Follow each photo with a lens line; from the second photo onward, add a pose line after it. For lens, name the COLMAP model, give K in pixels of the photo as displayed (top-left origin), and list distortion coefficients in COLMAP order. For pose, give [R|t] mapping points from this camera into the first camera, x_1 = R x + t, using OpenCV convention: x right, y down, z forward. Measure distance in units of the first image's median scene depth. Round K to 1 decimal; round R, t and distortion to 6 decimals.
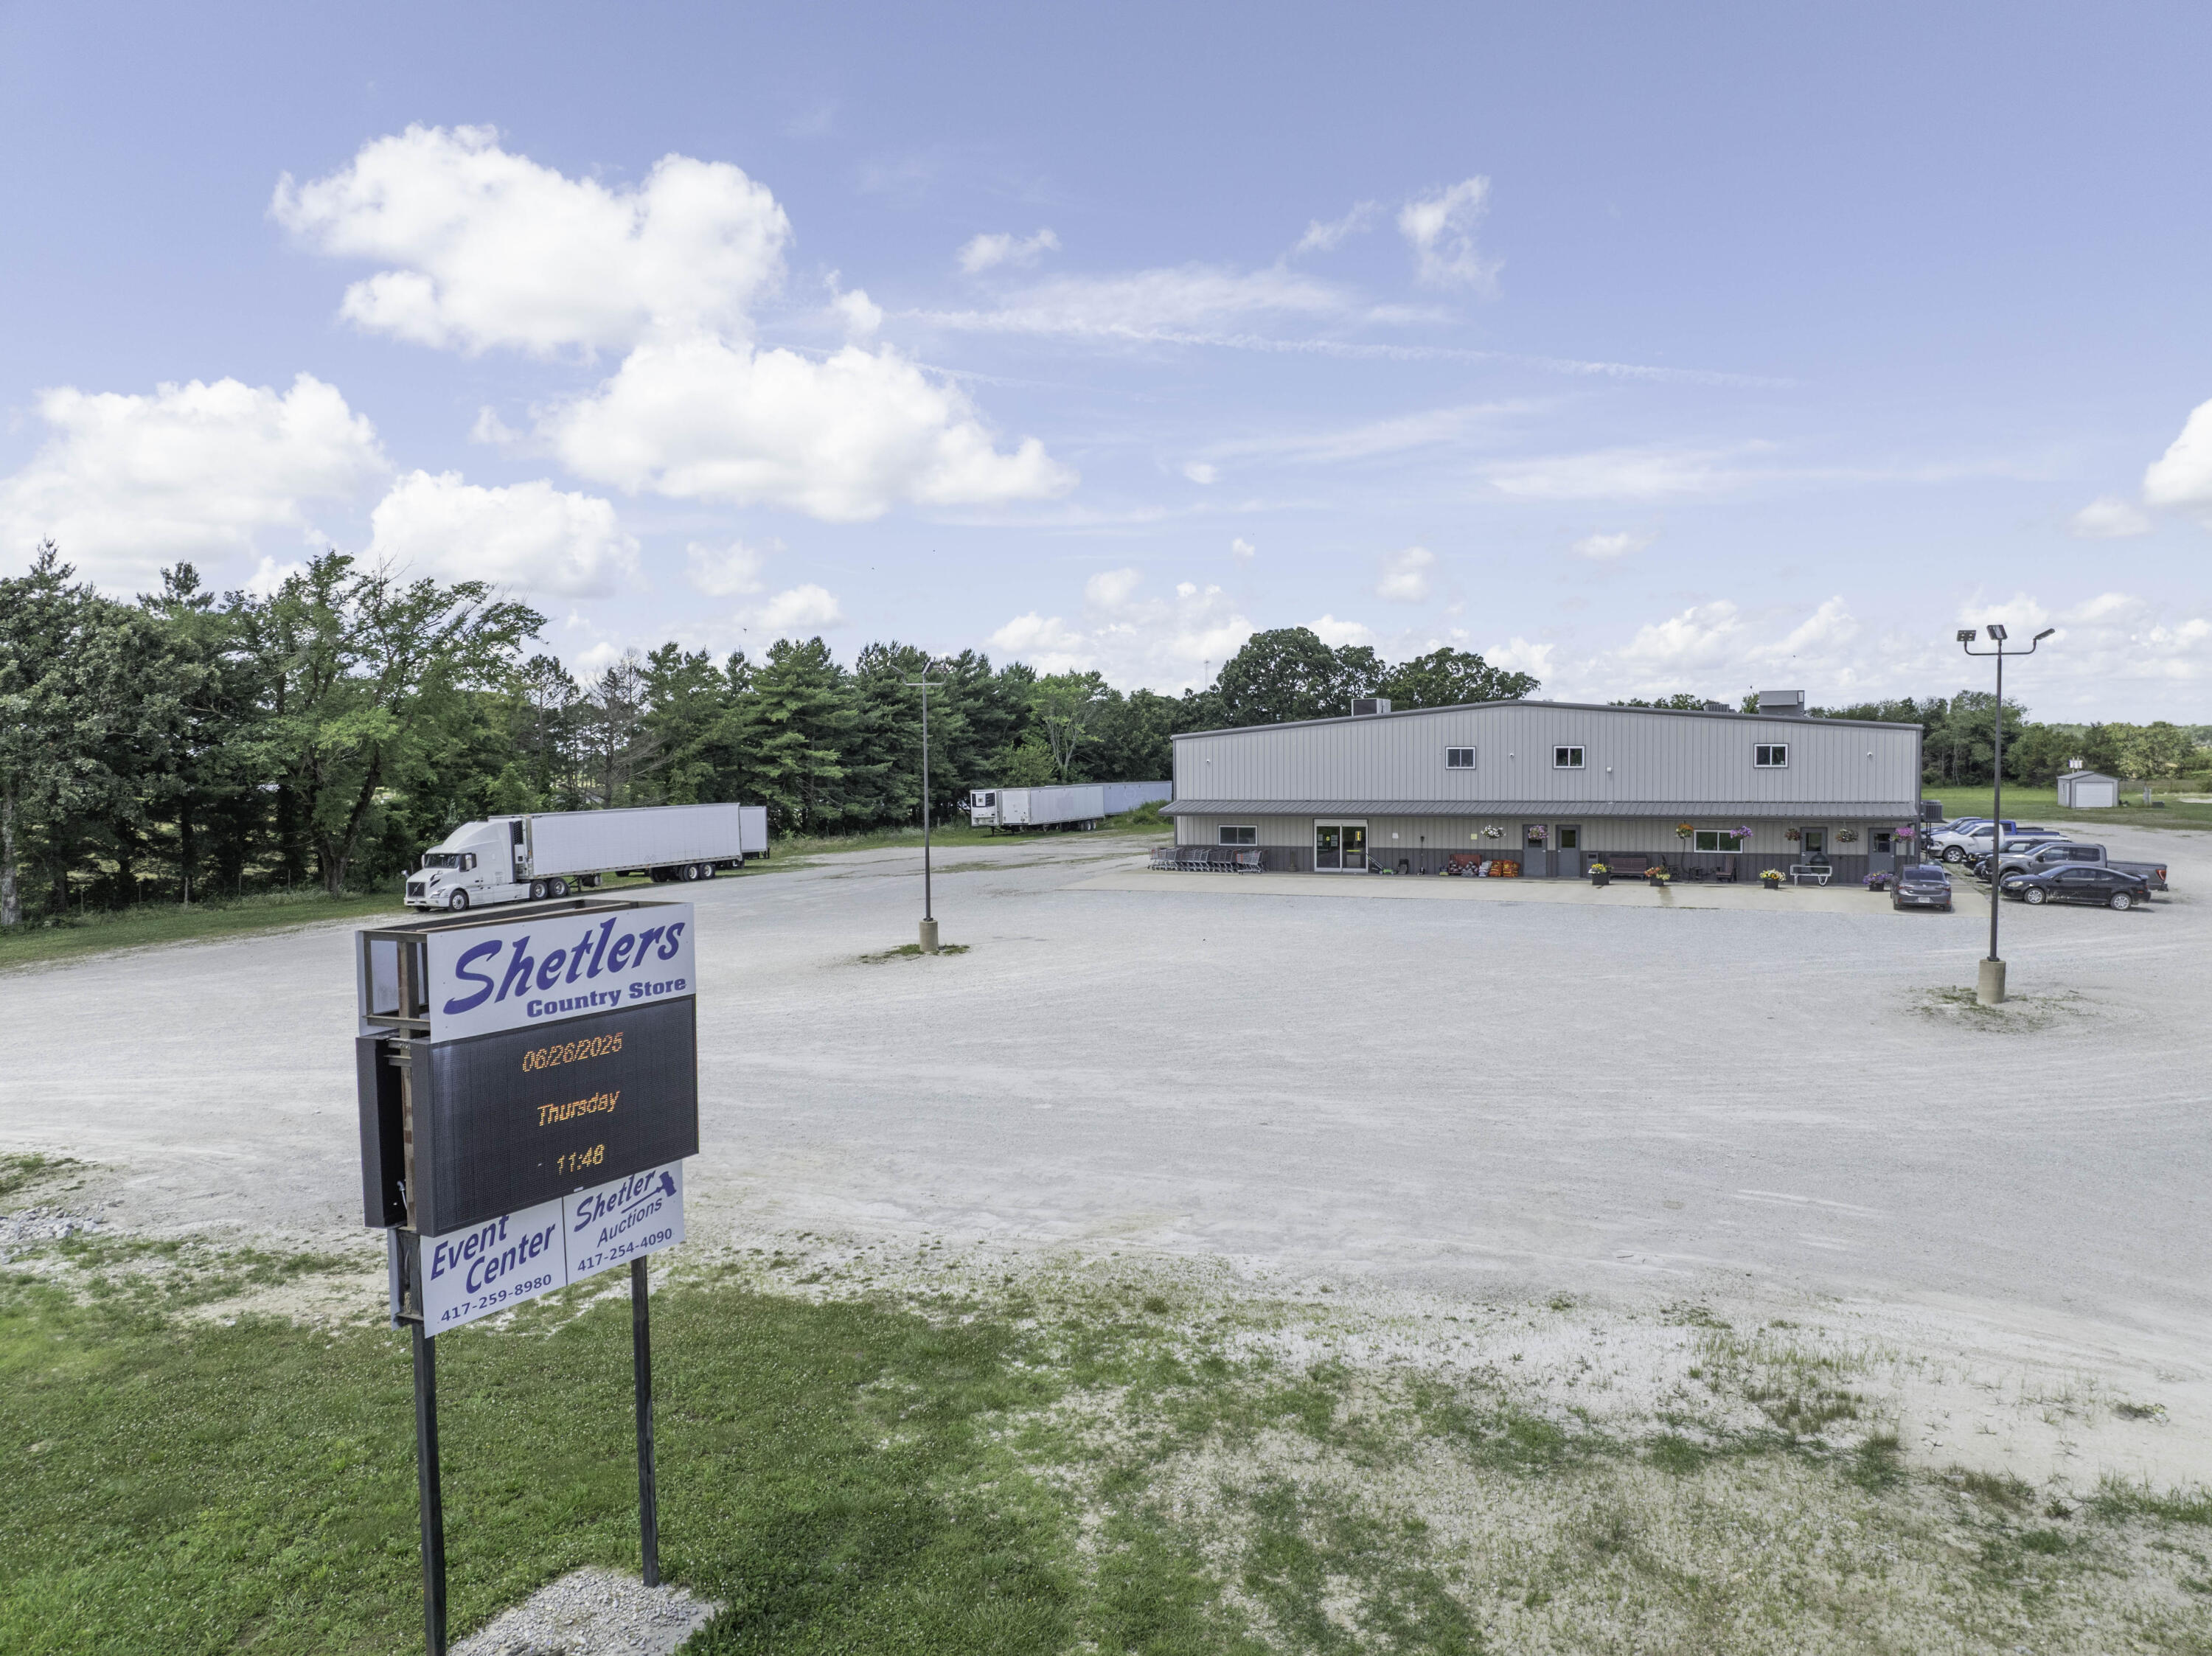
lens RADIAL K [[1551.2, 0, 1106.0], [0, 1551.2, 828.0], [0, 0, 1]] dist [-0.041837, 0.007697]
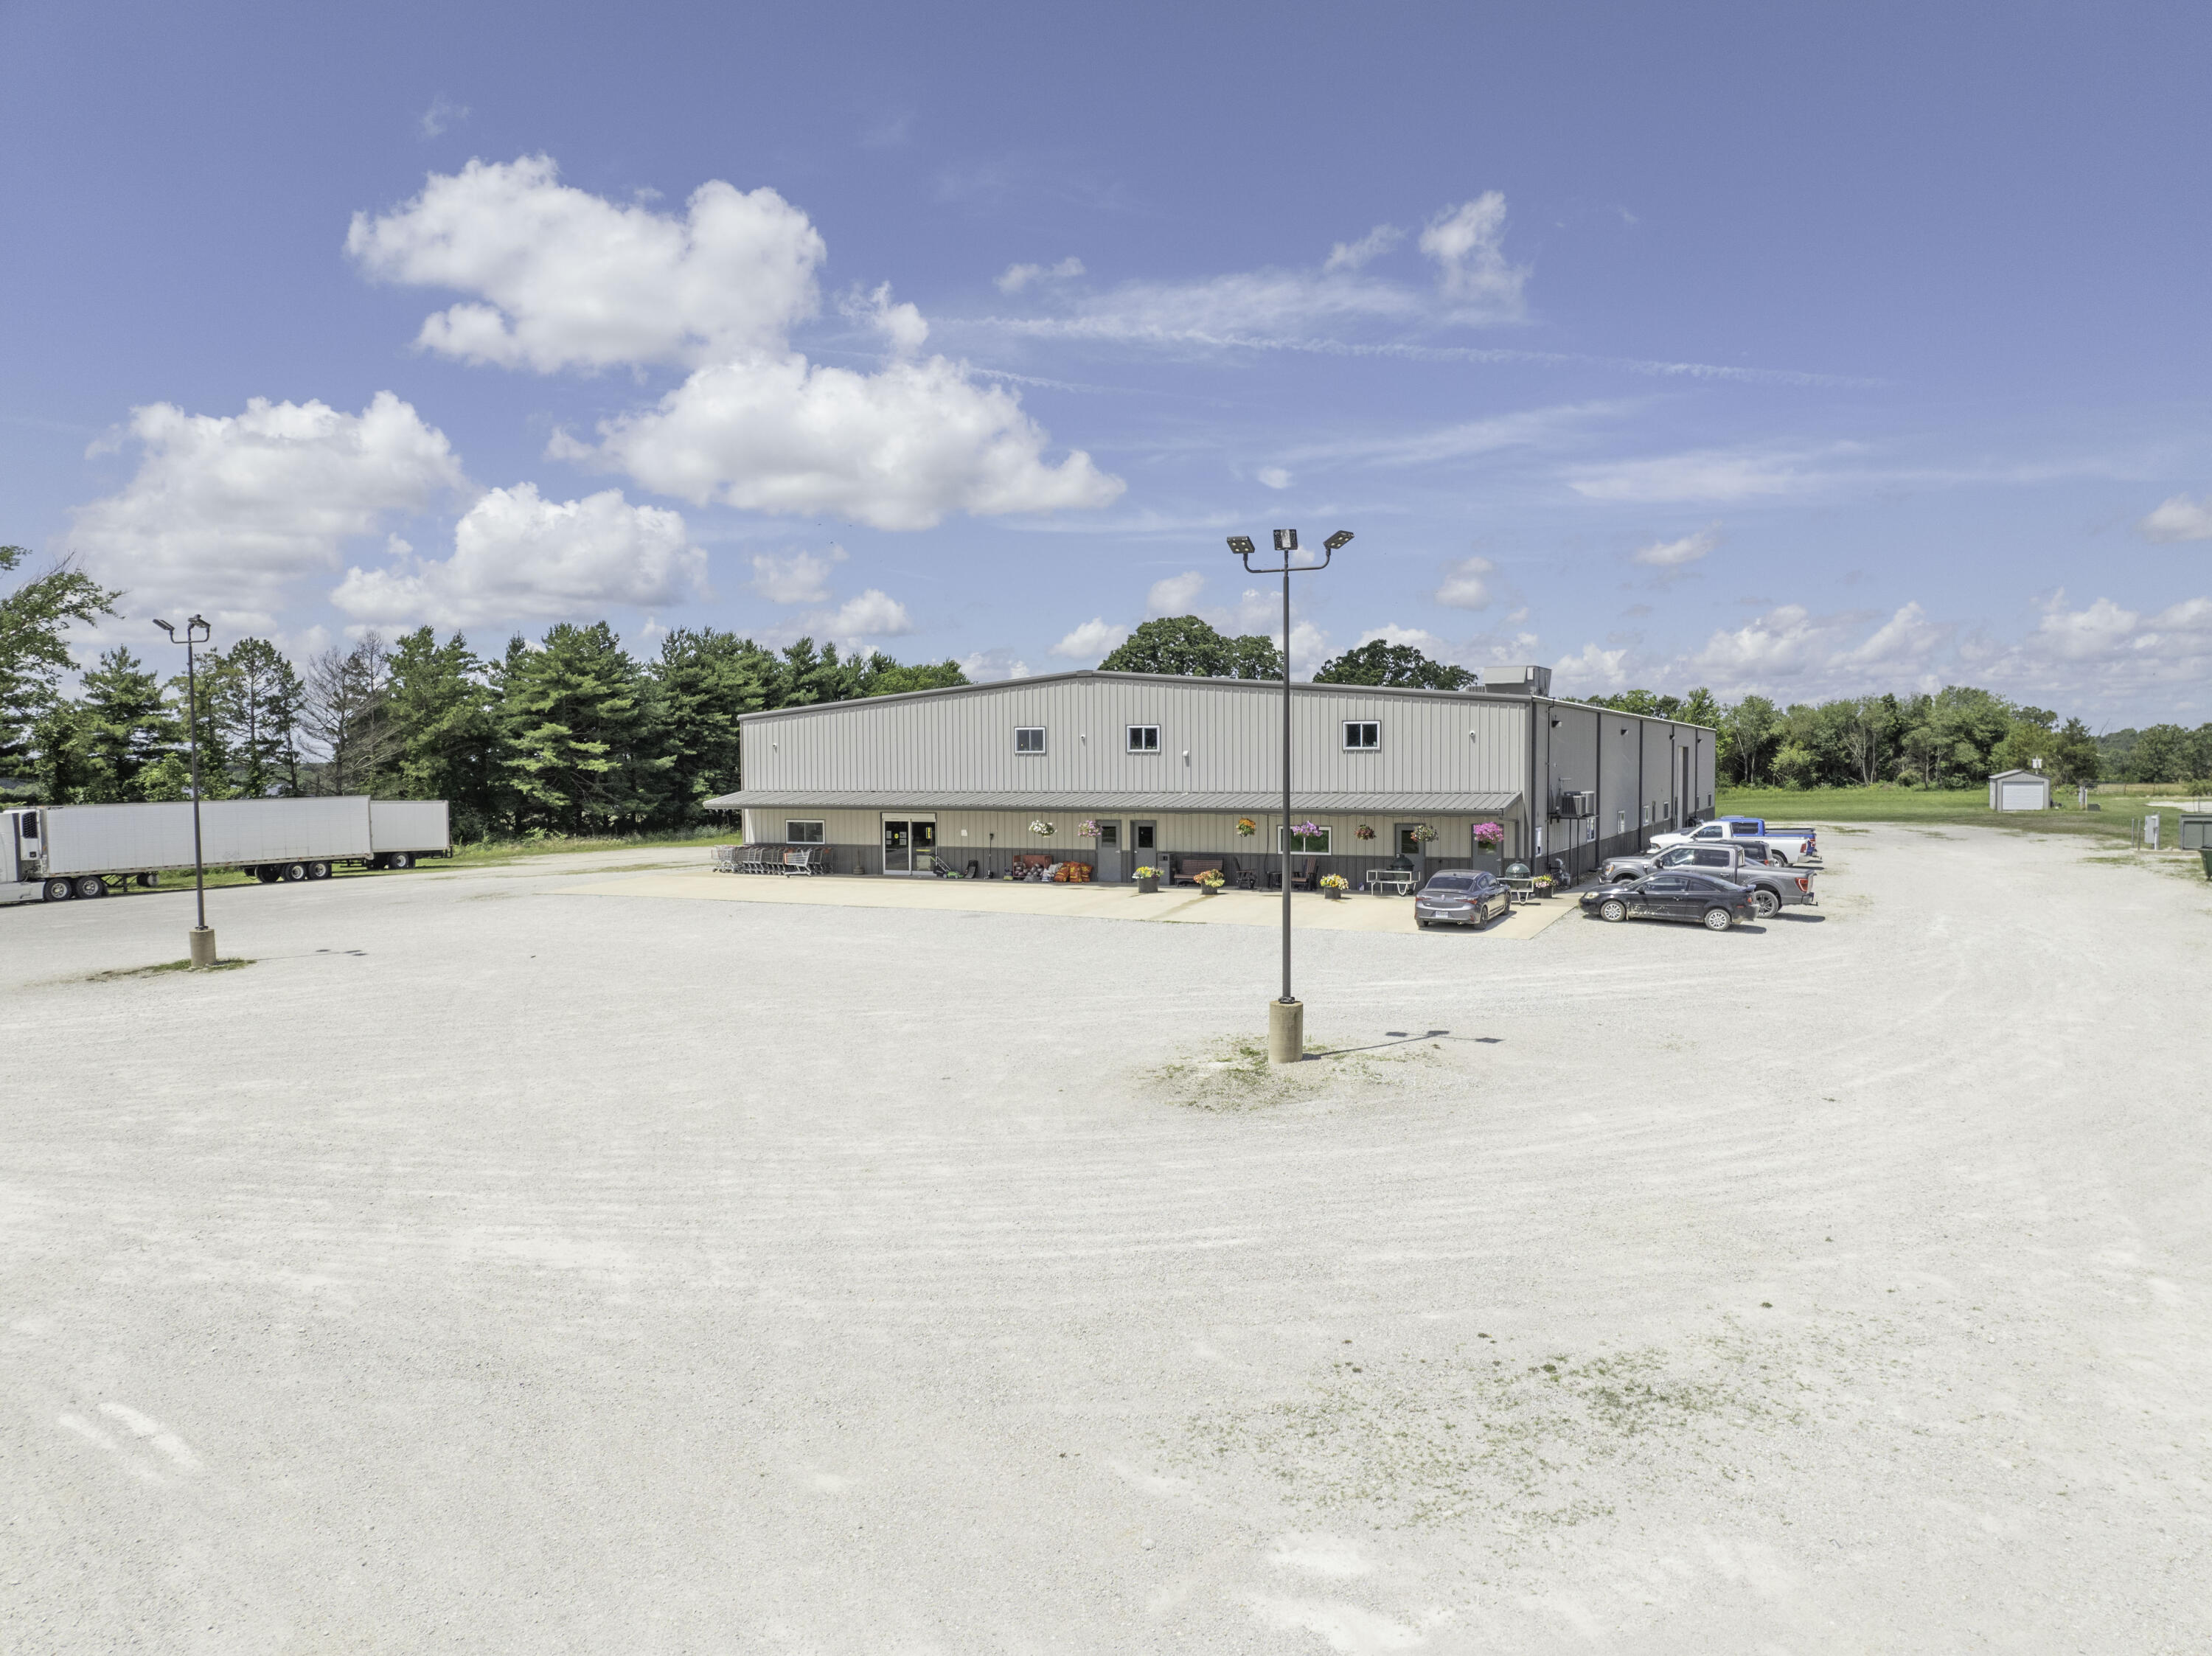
lens RADIAL K [[1537.6, 0, 1104.2], [0, 1537.6, 842.8], [0, 0, 1]] dist [-0.045180, -0.002672]
pose [[0.998486, 0.004730, -0.054806, 0.179485], [-0.004354, 0.999966, 0.006985, 0.002516], [0.054837, -0.006736, 0.998473, 0.095314]]
